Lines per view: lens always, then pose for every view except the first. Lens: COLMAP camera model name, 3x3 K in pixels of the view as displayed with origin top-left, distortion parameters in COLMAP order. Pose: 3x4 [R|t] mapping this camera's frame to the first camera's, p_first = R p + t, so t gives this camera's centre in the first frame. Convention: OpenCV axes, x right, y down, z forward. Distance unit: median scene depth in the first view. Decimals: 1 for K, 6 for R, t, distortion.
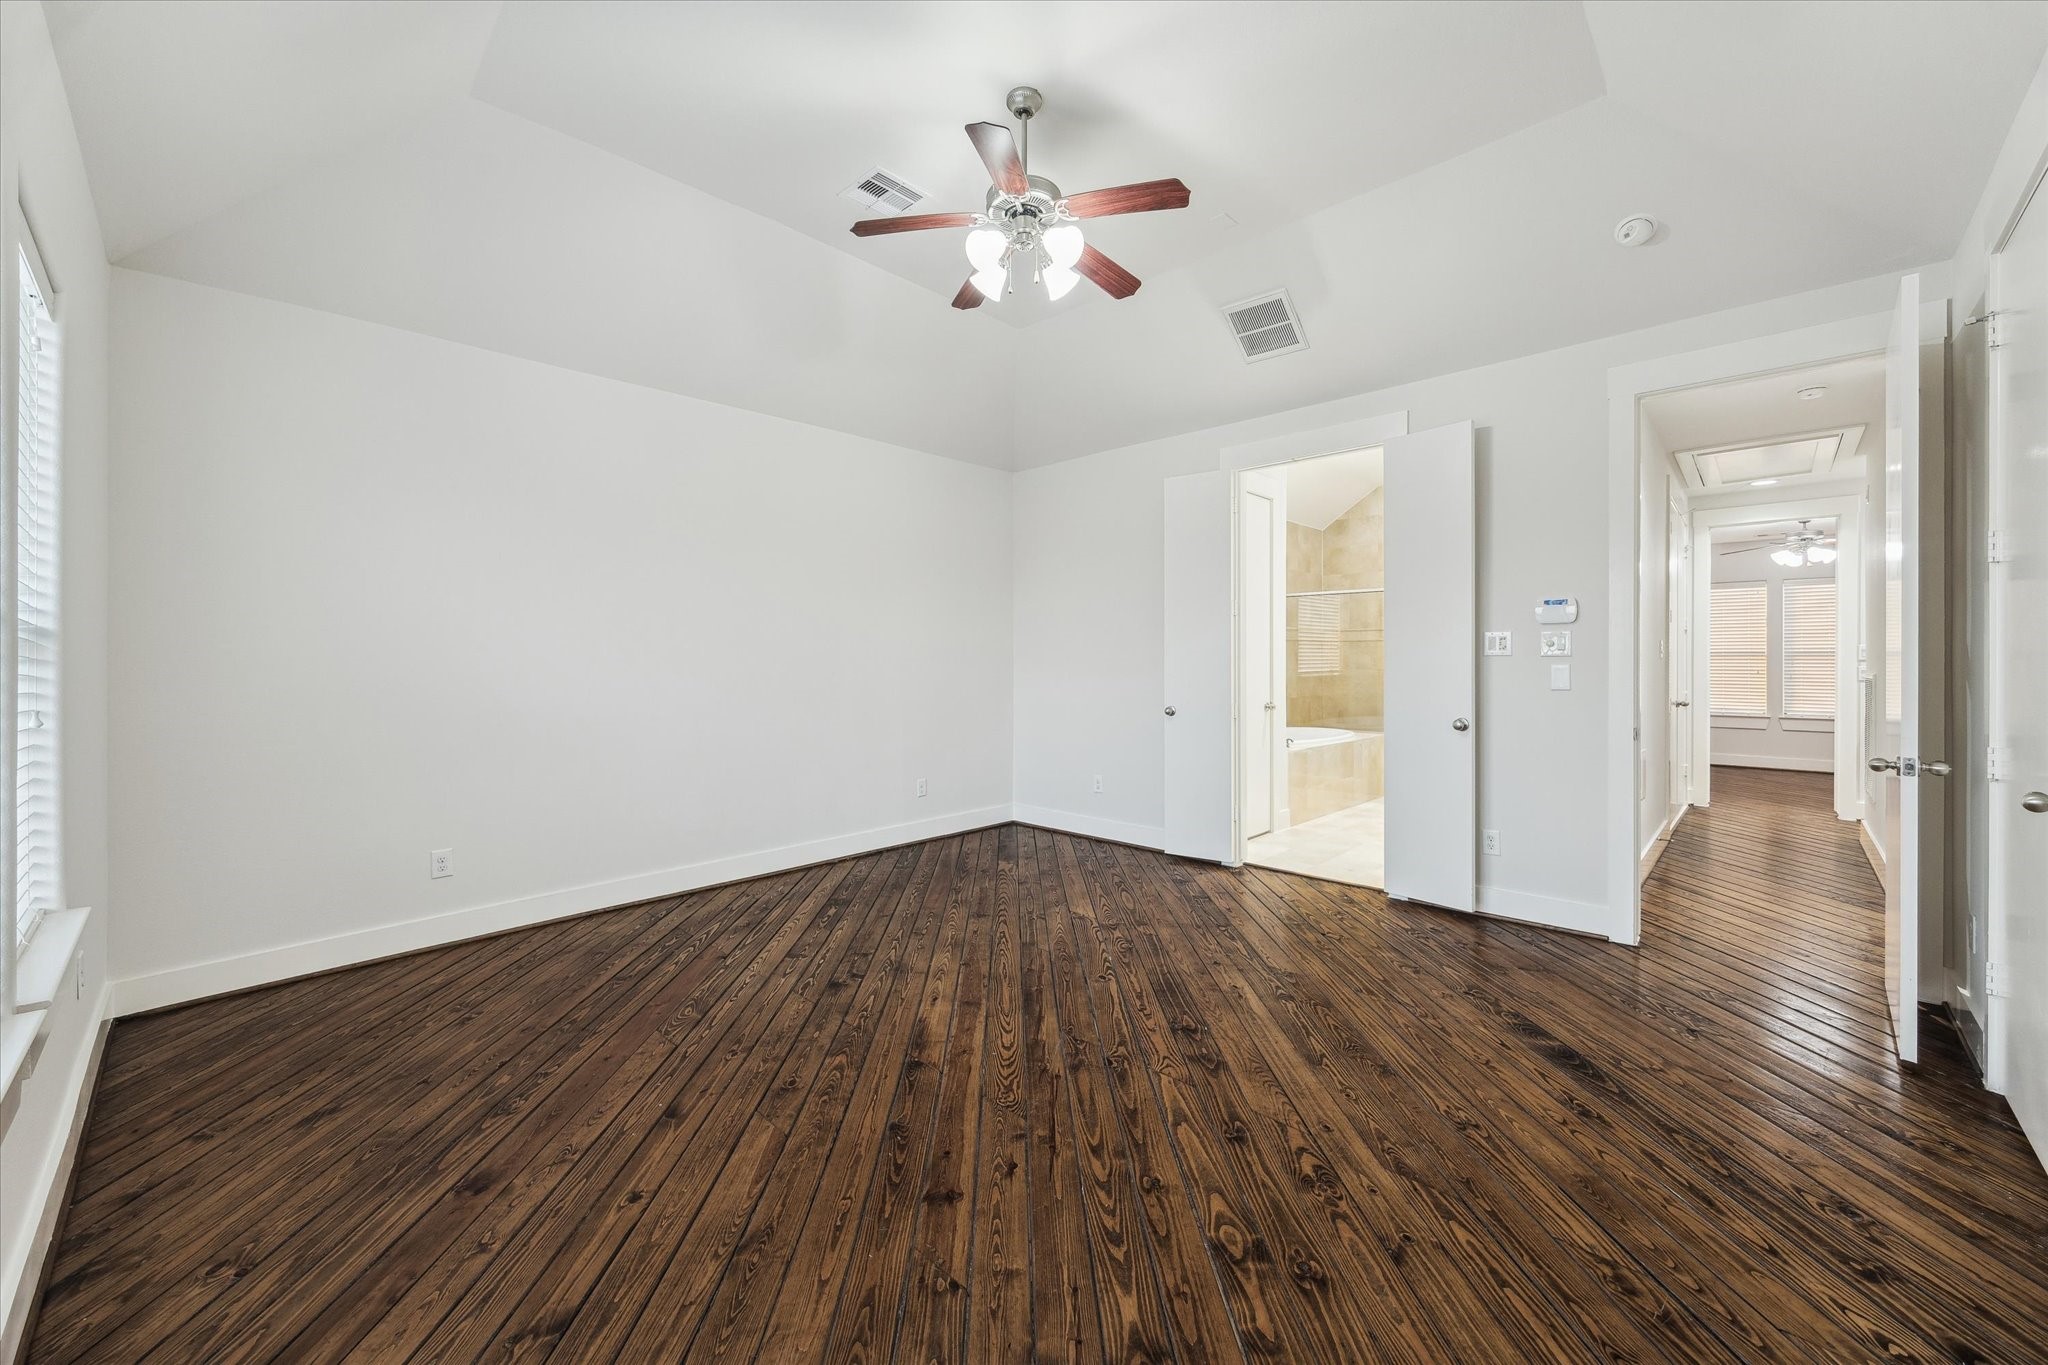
lens RADIAL K [[790.4, 0, 1028.4], [0, 790.4, 669.2], [0, 0, 1]] dist [0.000592, -0.000048]
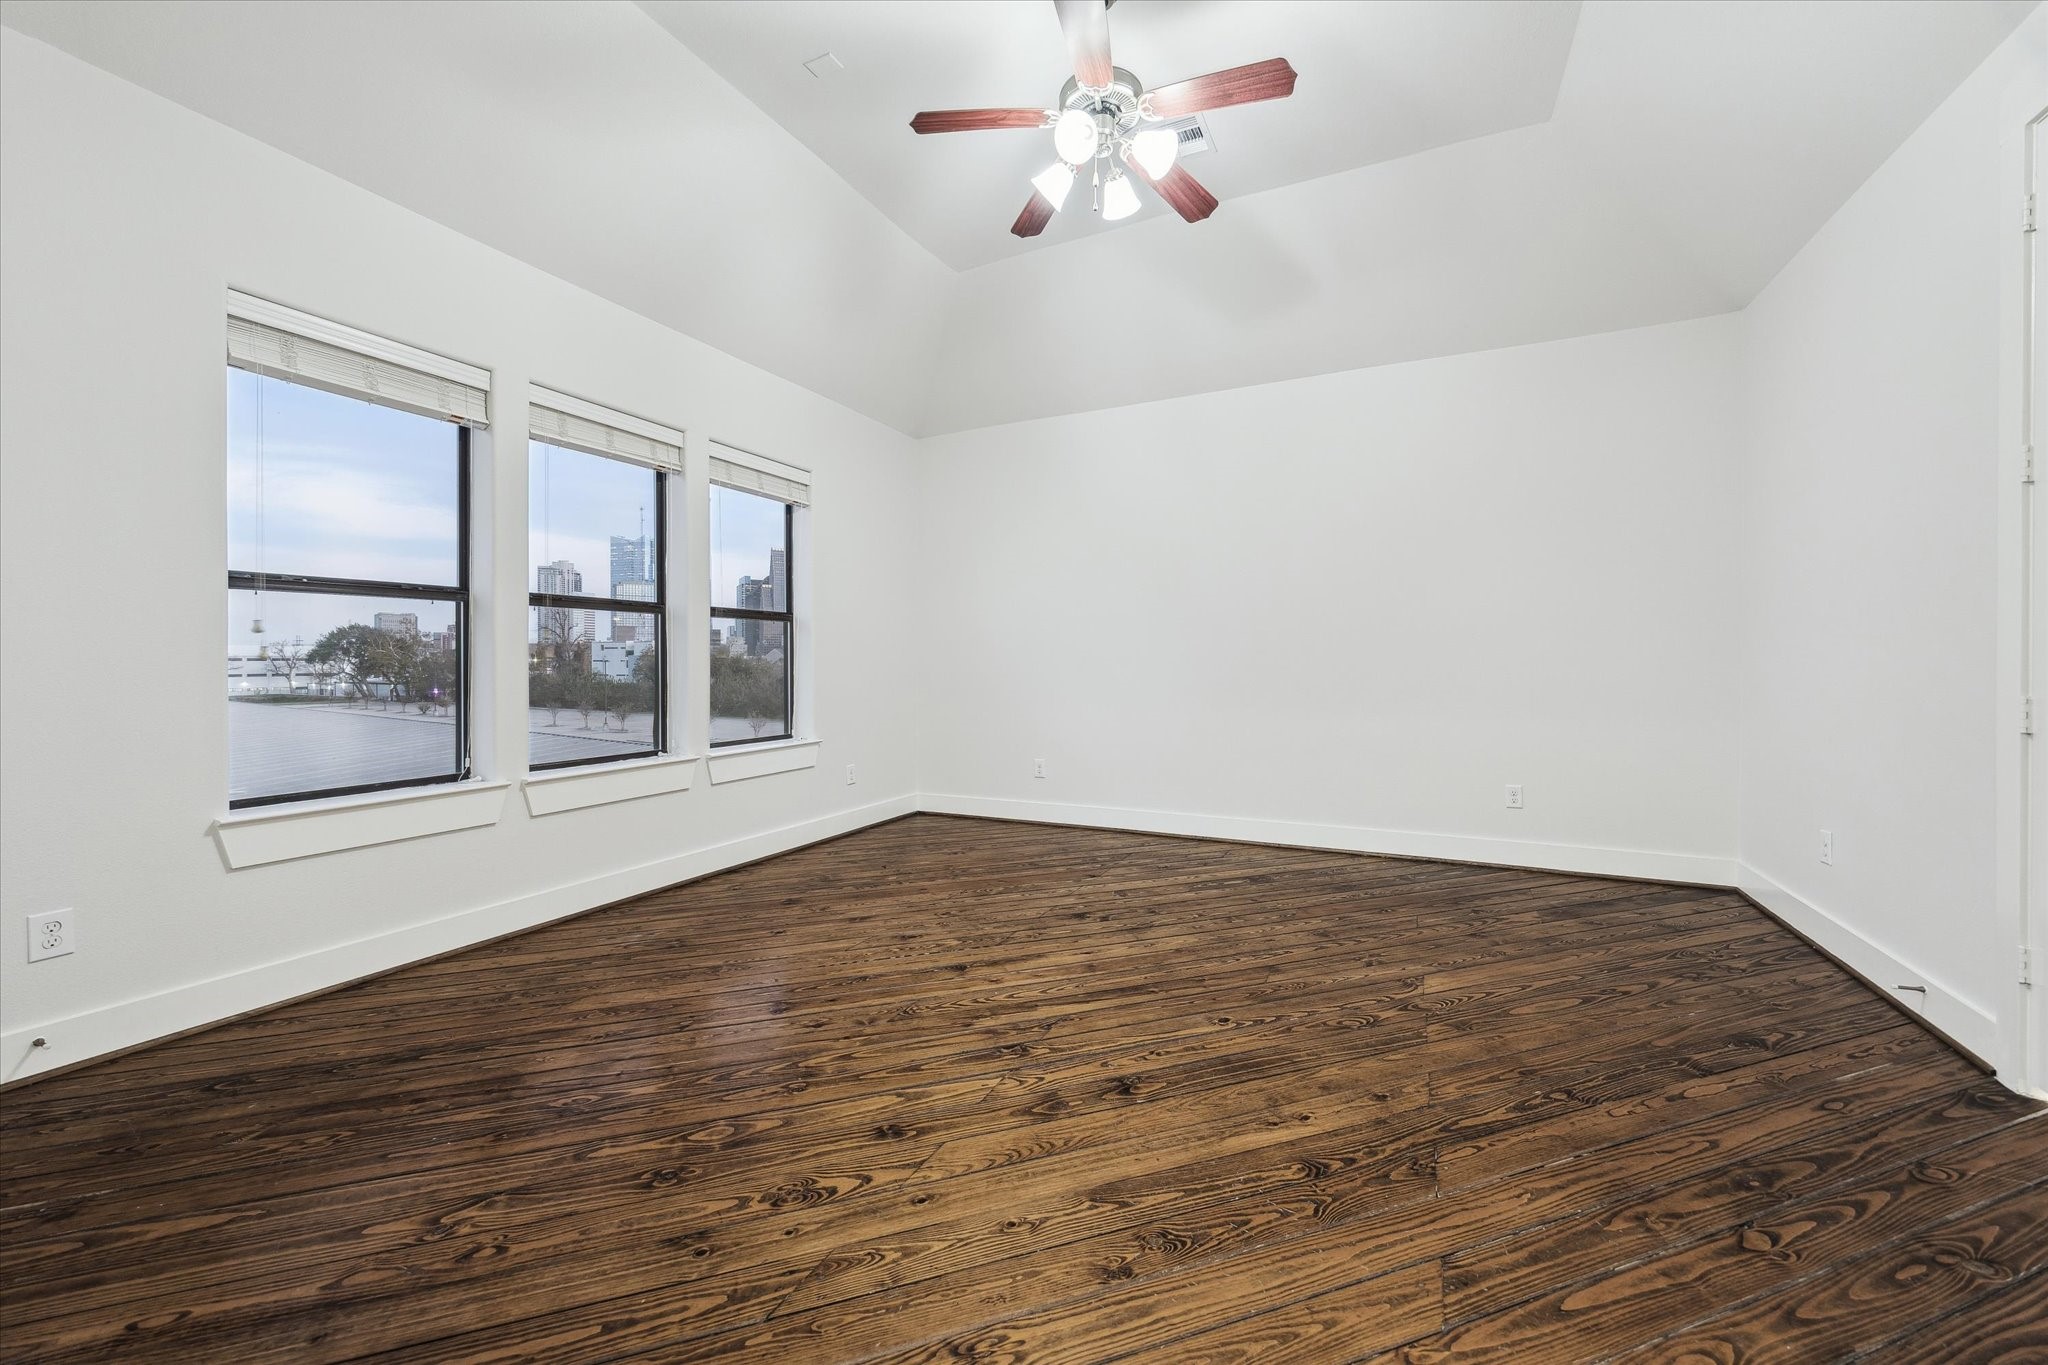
lens RADIAL K [[790.4, 0, 1027.7], [0, 790.4, 676.7], [0, 0, 1]] dist [0.000592, -0.000048]
pose [[0.297126, 0.022604, -0.954571, 0.935905], [-0.005987, 0.999744, 0.021810, 0.054972], [0.954819, -0.000766, 0.297186, 0.735454]]
